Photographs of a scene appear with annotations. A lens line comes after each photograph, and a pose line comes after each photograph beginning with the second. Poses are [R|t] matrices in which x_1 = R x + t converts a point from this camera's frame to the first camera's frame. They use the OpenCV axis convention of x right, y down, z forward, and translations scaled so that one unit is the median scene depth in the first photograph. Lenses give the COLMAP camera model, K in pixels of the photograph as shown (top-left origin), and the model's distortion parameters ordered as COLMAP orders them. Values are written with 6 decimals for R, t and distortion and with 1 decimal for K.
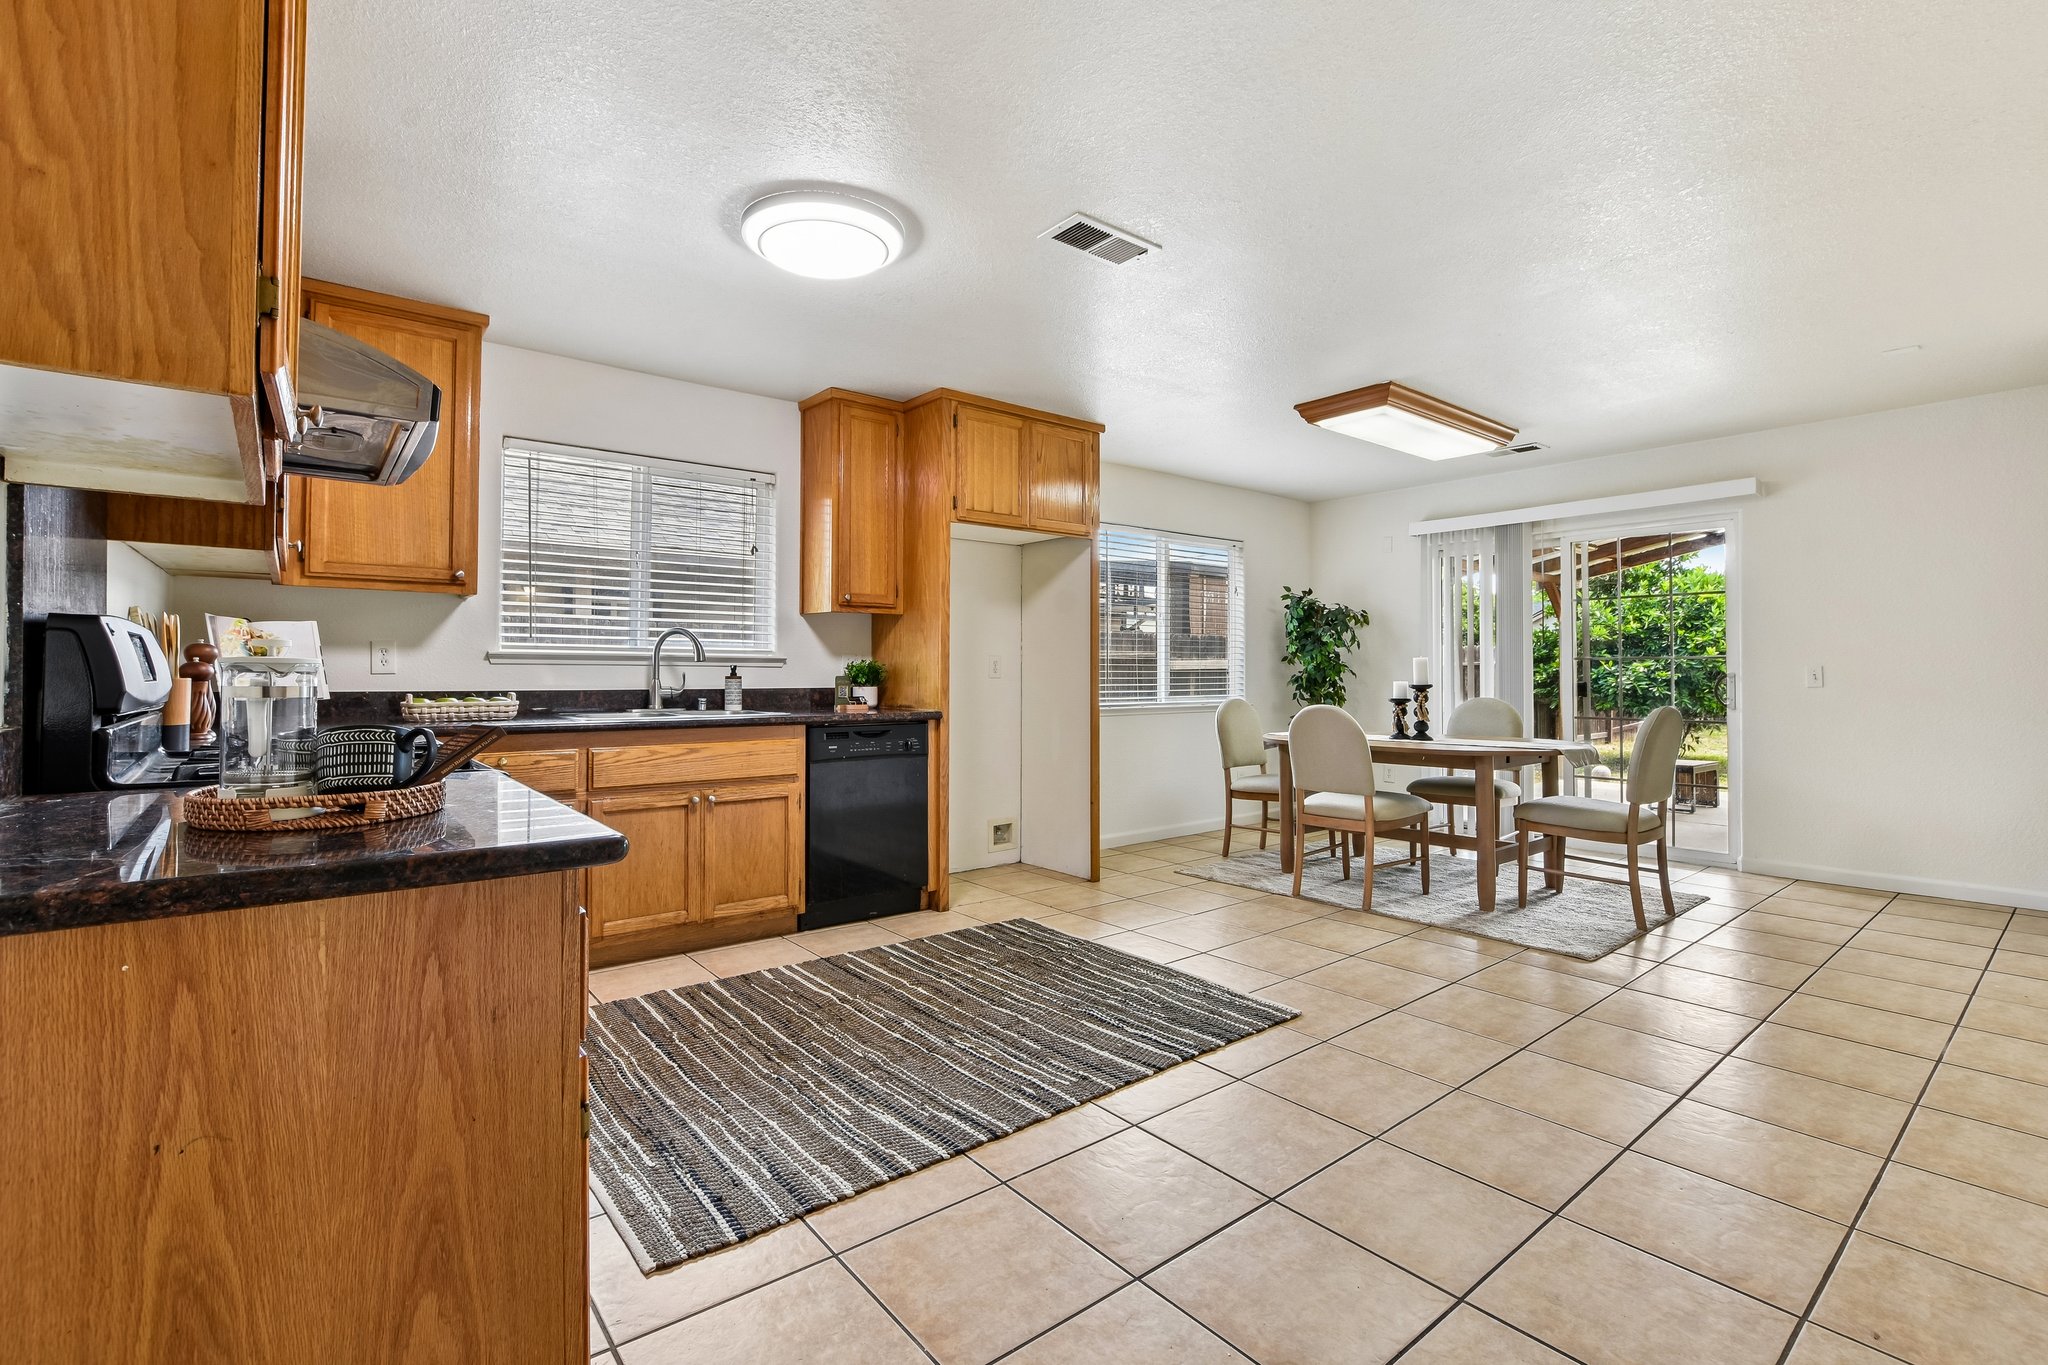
lens RADIAL K [[907.8, 0, 1020.4], [0, 907.8, 637.5], [0, 0, 1]] dist [-0.025337, 0.003726]
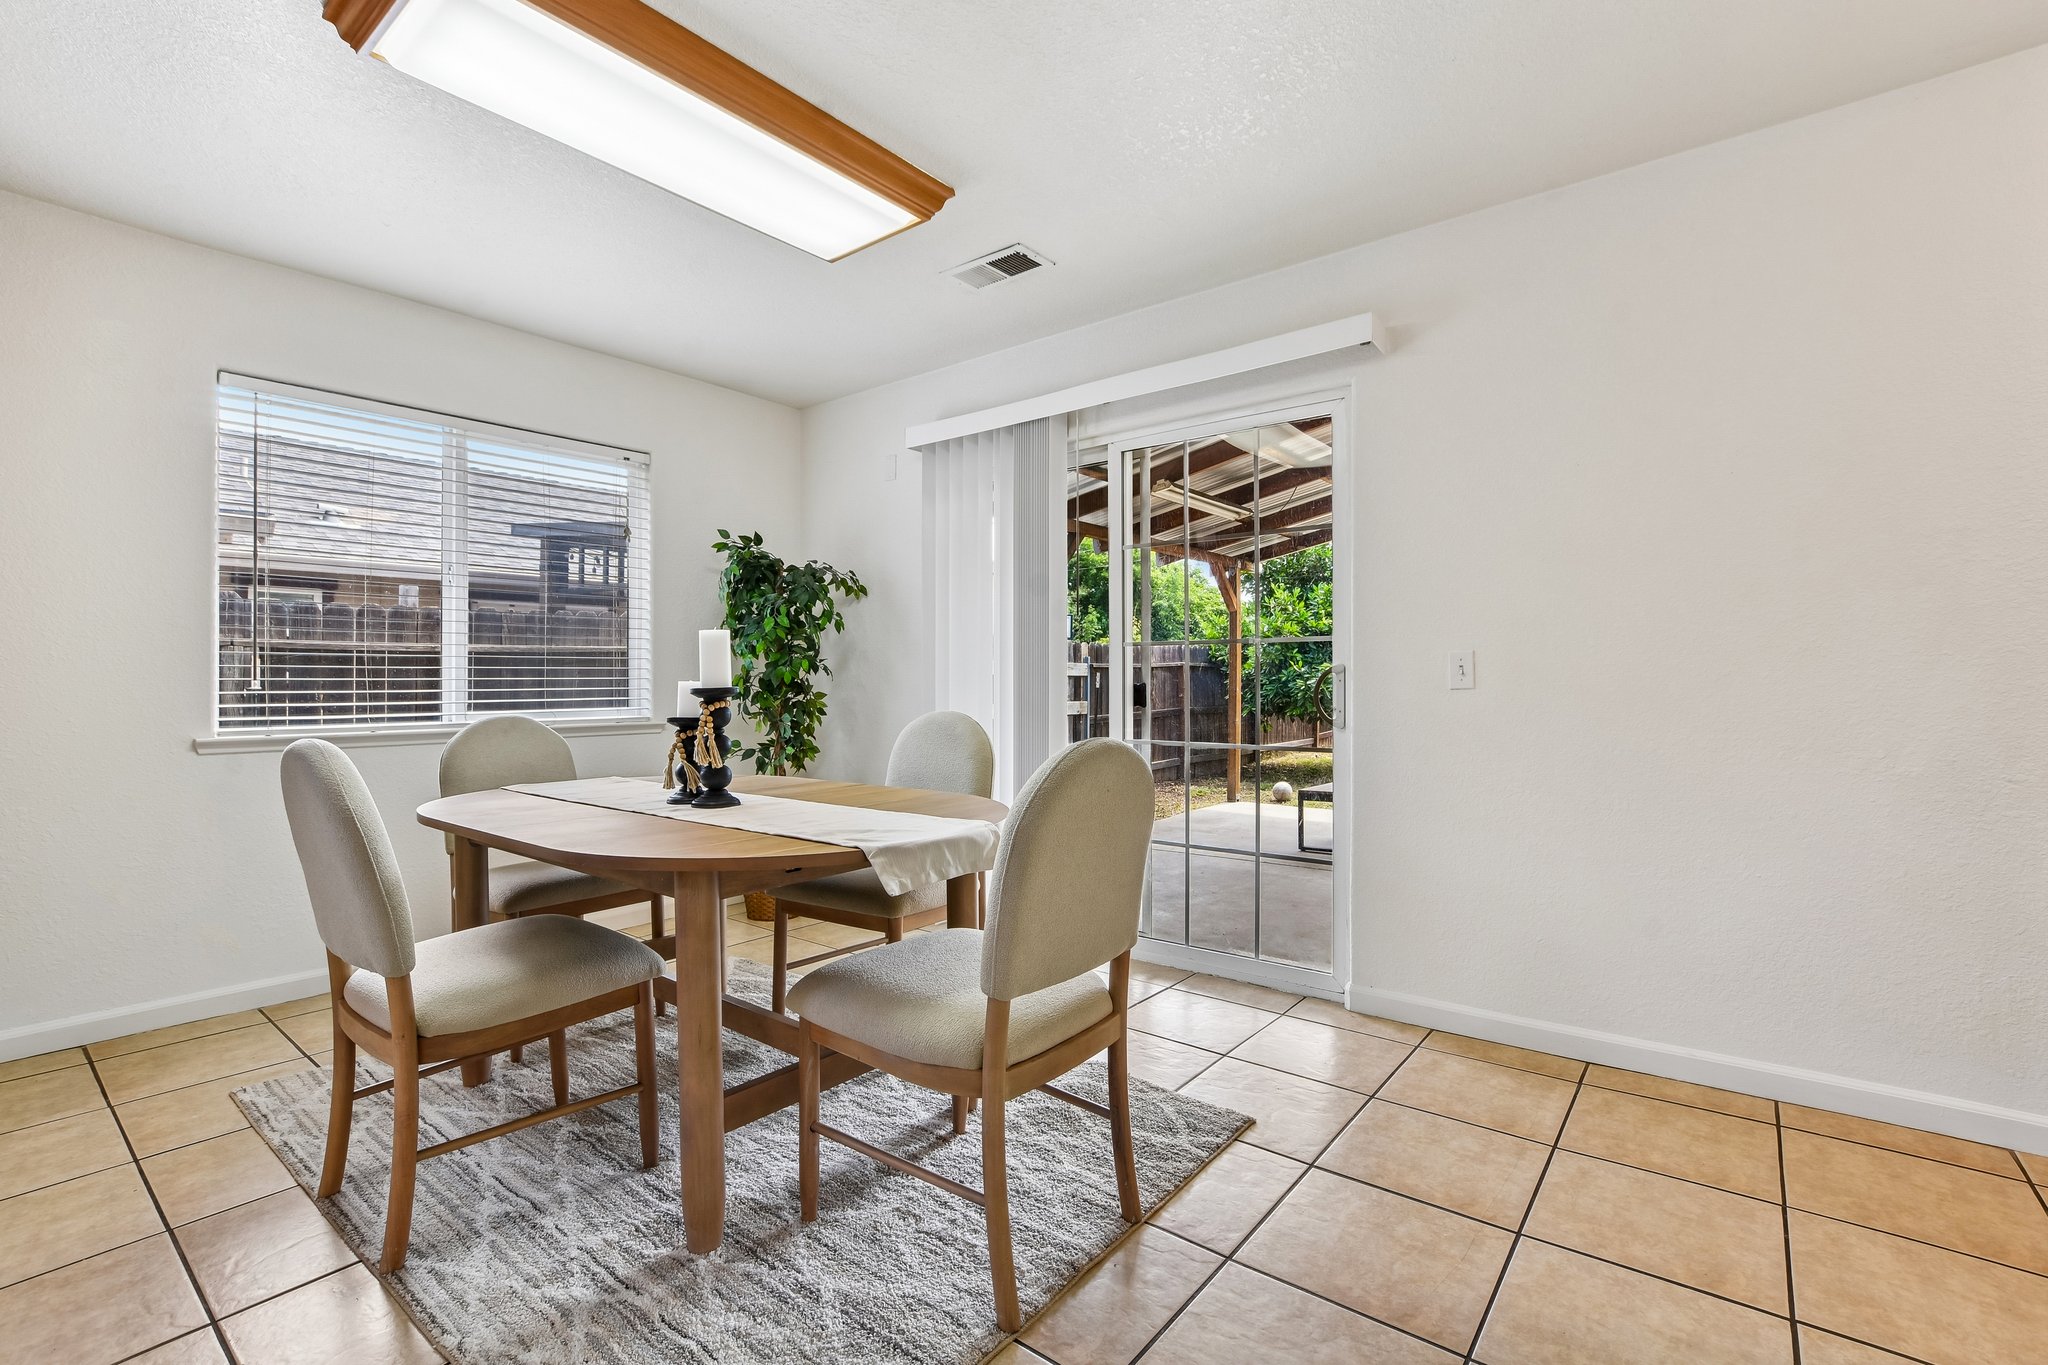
lens RADIAL K [[907.8, 0, 1016.5], [0, 907.8, 666.3], [0, 0, 1]] dist [-0.025337, 0.003726]
pose [[0.978121, -0.000826, 0.208034, 0.614159], [-0.003751, 0.999759, 0.021609, 0.036698], [-0.208001, -0.021917, 0.977883, 0.619713]]
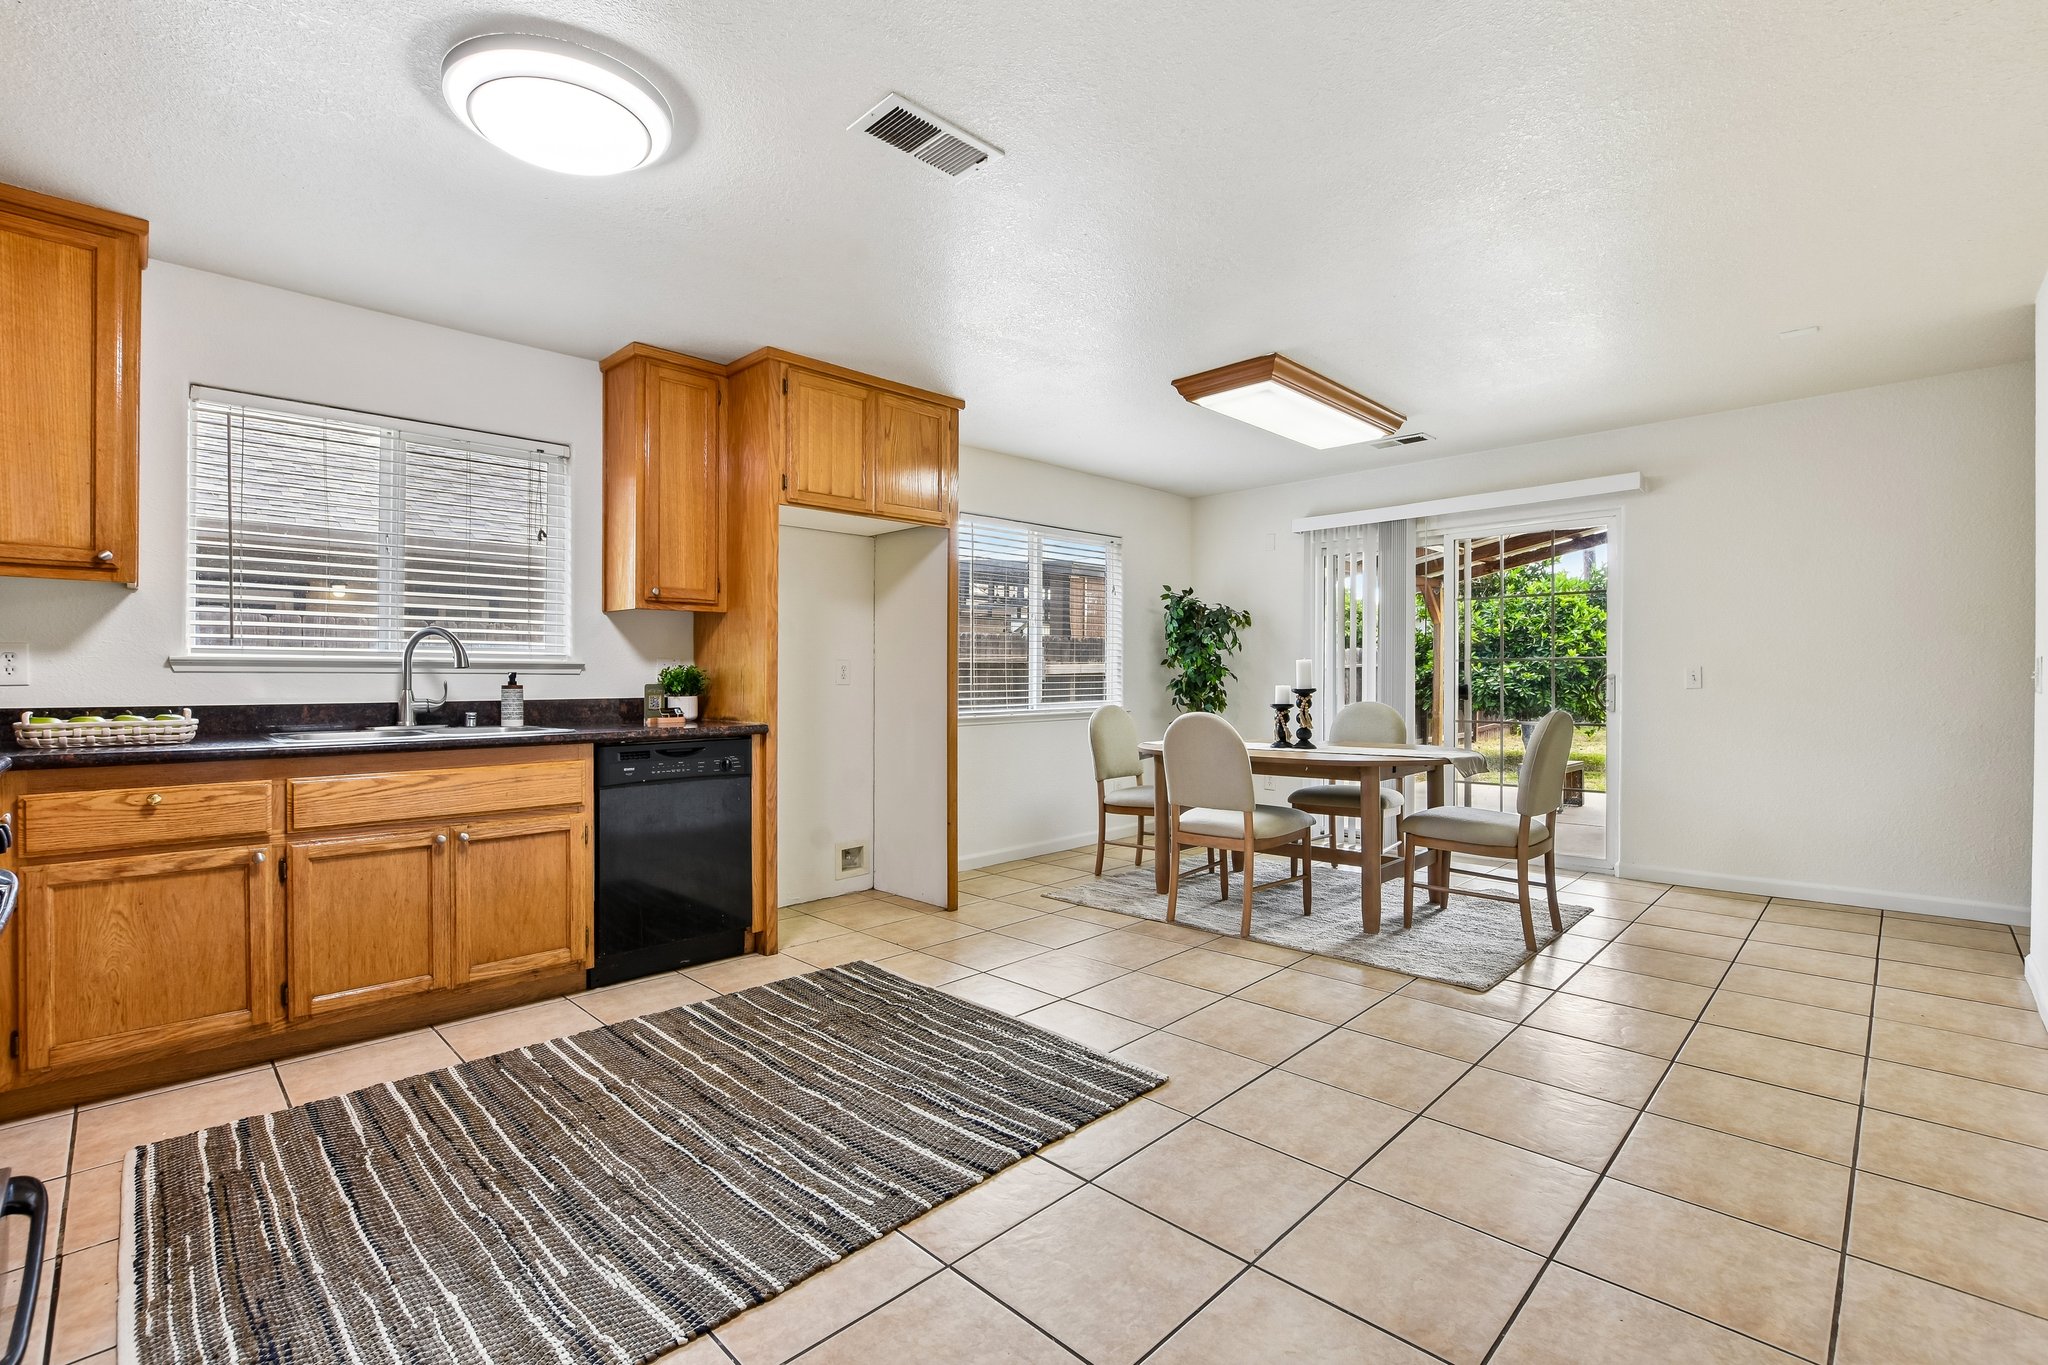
lens RADIAL K [[907.8, 0, 1010.5], [0, 907.8, 676.9], [0, 0, 1]] dist [-0.025337, 0.003726]
pose [[0.994161, -0.006386, 0.107717, 0.051380], [0.002337, 0.999287, 0.037678, 0.004961], [-0.107881, -0.037206, 0.993467, 0.128302]]
